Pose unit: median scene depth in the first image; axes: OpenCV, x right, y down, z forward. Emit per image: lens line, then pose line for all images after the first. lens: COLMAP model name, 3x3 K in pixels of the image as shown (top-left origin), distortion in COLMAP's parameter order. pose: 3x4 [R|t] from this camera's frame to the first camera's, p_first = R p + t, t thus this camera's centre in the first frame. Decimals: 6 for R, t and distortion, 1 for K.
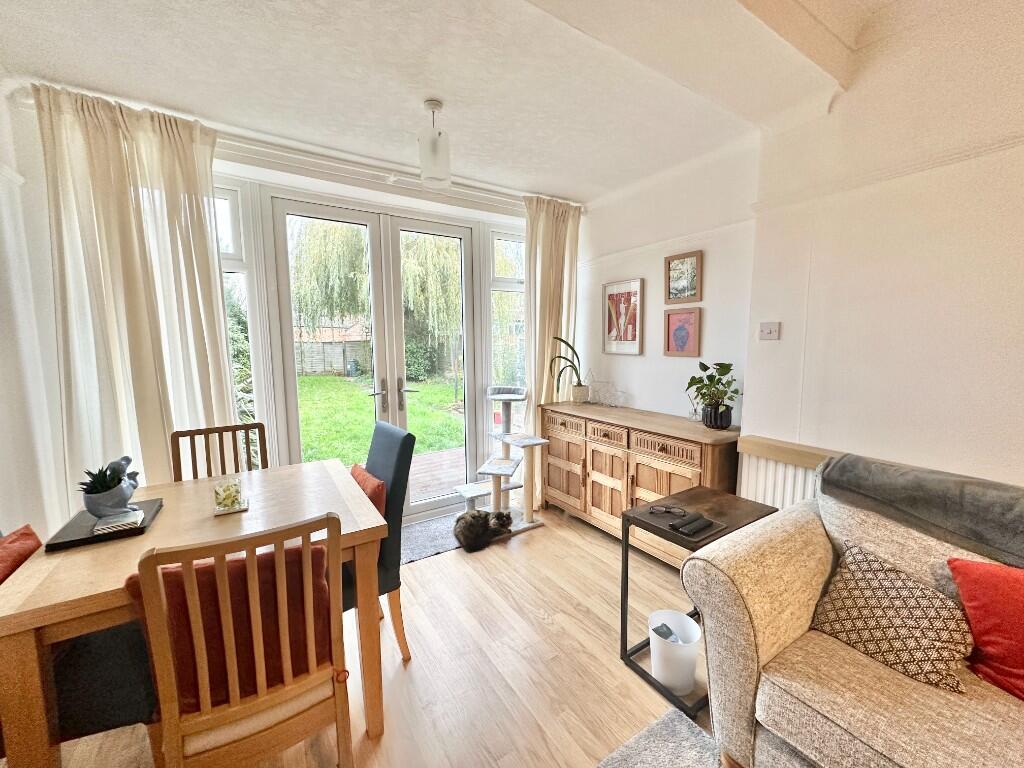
lens RADIAL K [[408.4, 0, 512.2], [0, 408.4, 382.4], [0, 0, 1]] dist [-0.000613, 0.000539]
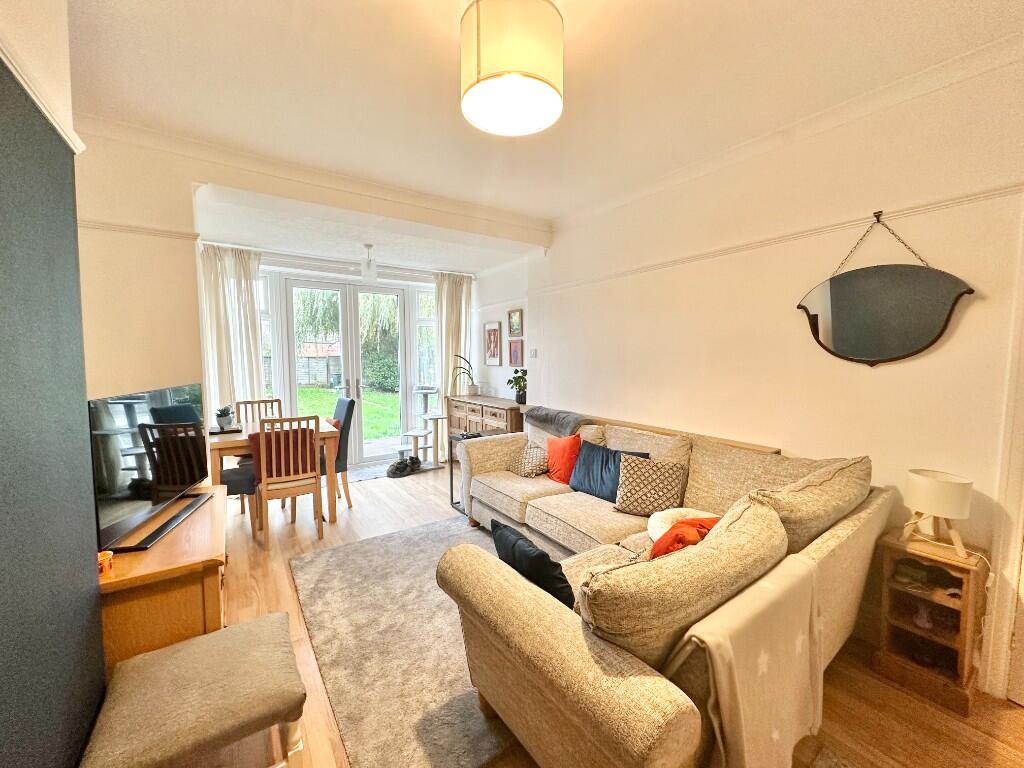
lens RADIAL K [[408.4, 0, 512.2], [0, 408.4, 383.6], [0, 0, 1]] dist [-0.000613, 0.000539]
pose [[0.999422, 0.002612, 0.033887, 0.313988], [-0.001438, 0.999399, -0.034637, 0.068604], [-0.033957, 0.034568, 0.998825, -0.724426]]
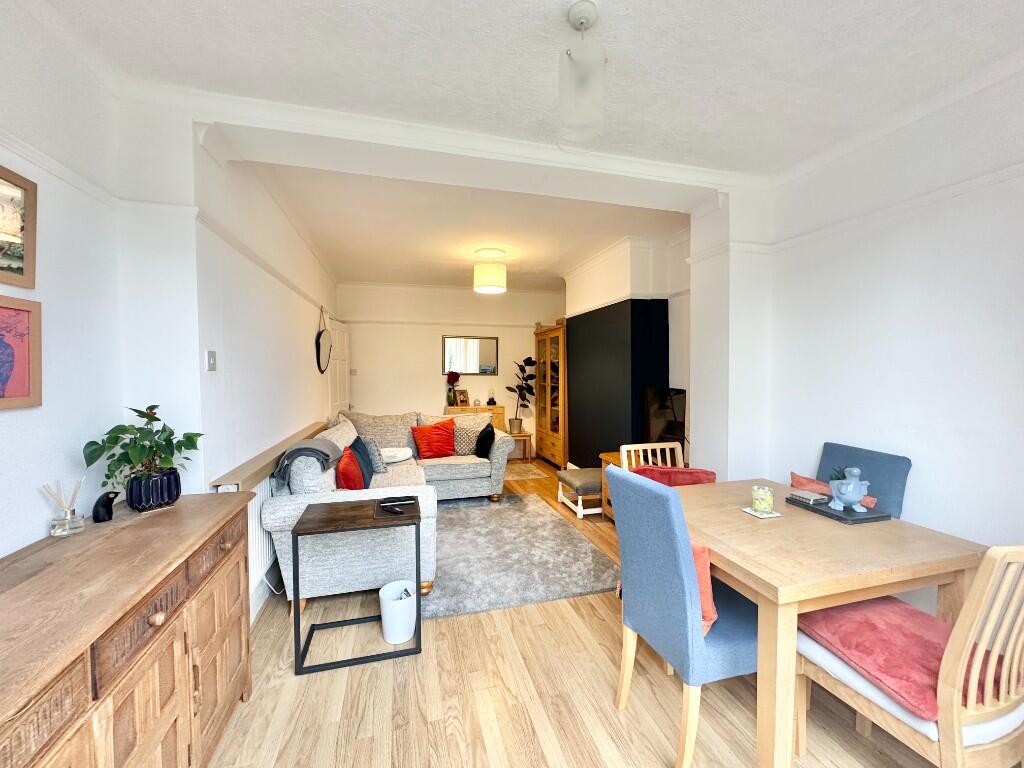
lens RADIAL K [[408.4, 0, 508.8], [0, 408.4, 385.2], [0, 0, 1]] dist [-0.000613, 0.000539]
pose [[-0.951759, -0.001578, 0.306842, -0.185664], [0.041246, 0.990253, 0.133030, -0.113760], [-0.304061, 0.139268, -0.942418, 1.143138]]
